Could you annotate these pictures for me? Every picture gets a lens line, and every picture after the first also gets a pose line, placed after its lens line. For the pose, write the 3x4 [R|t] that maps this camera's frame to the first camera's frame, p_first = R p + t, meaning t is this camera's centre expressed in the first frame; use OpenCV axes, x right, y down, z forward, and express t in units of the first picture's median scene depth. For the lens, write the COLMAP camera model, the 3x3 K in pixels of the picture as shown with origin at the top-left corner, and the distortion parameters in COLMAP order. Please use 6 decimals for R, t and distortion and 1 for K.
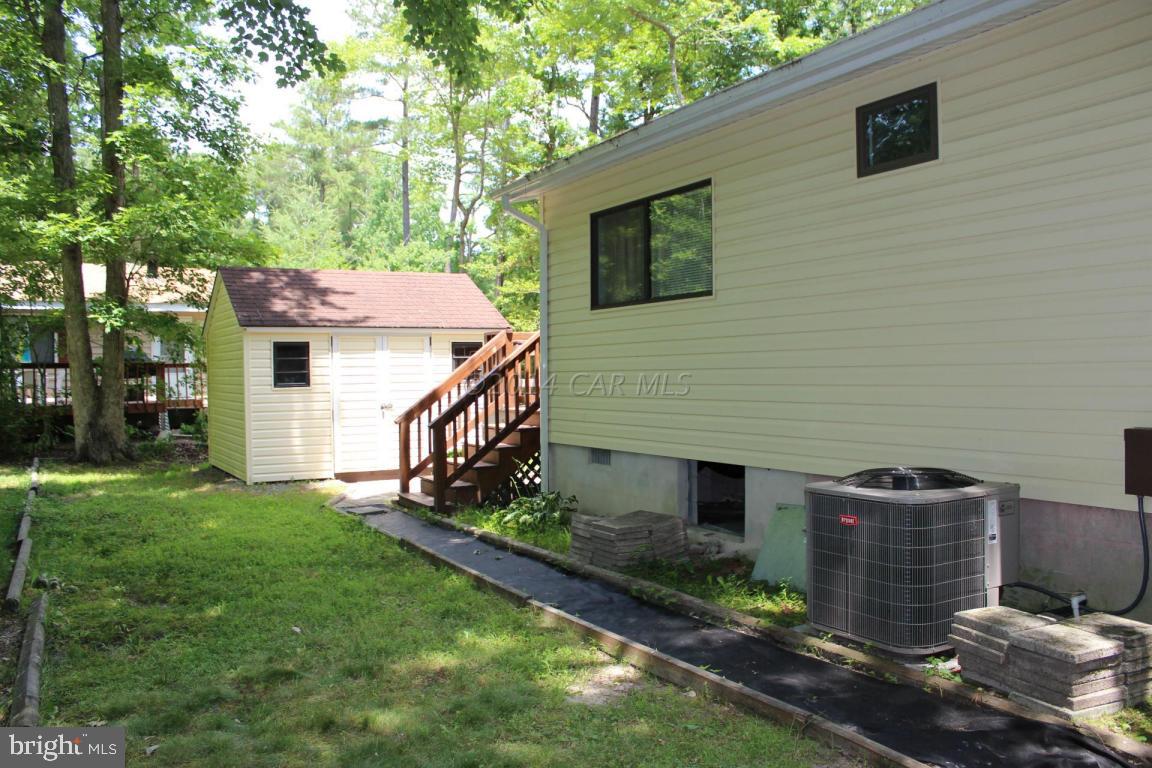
lens RADIAL K [[924.7, 0, 576.0], [0, 924.7, 384.0], [0, 0, 1]] dist [-0.161594, 0.120520]
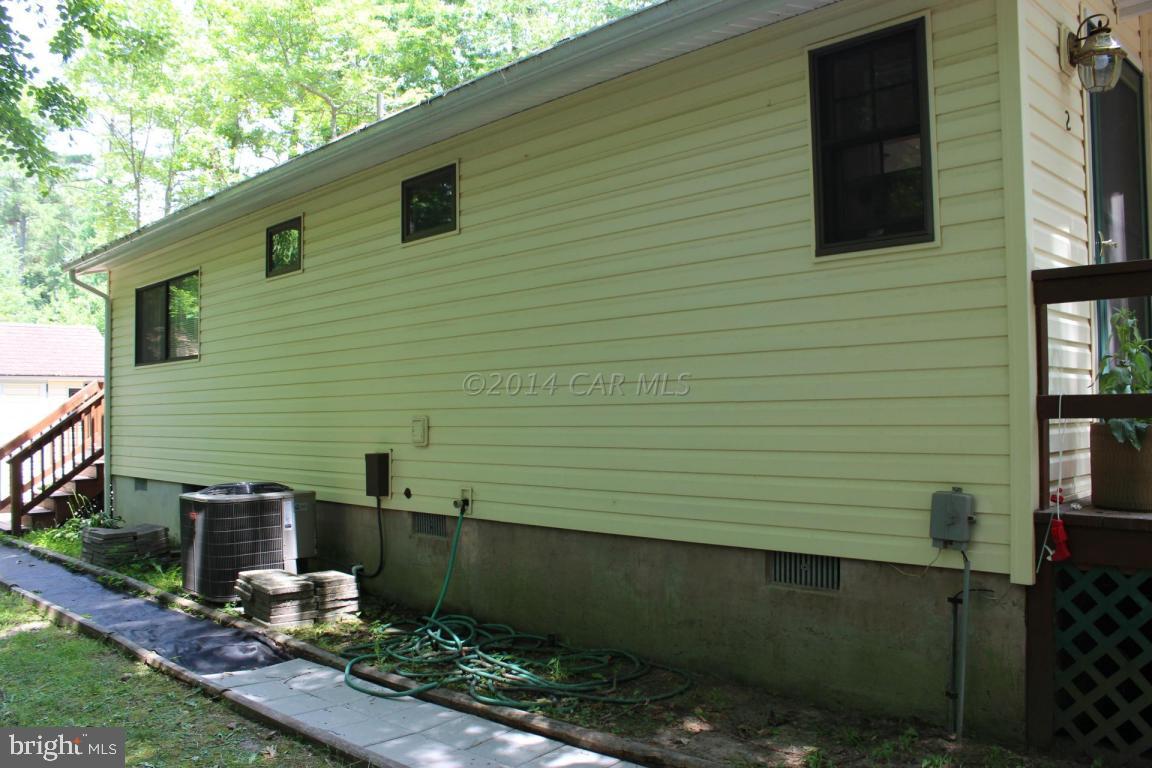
lens RADIAL K [[924.7, 0, 576.0], [0, 924.7, 384.0], [0, 0, 1]] dist [-0.161594, 0.120520]
pose [[0.963389, 0.001610, 0.268102, 0.287873], [0.009847, 0.999095, -0.041384, -0.000541], [-0.267926, 0.042509, 0.962501, -0.345410]]
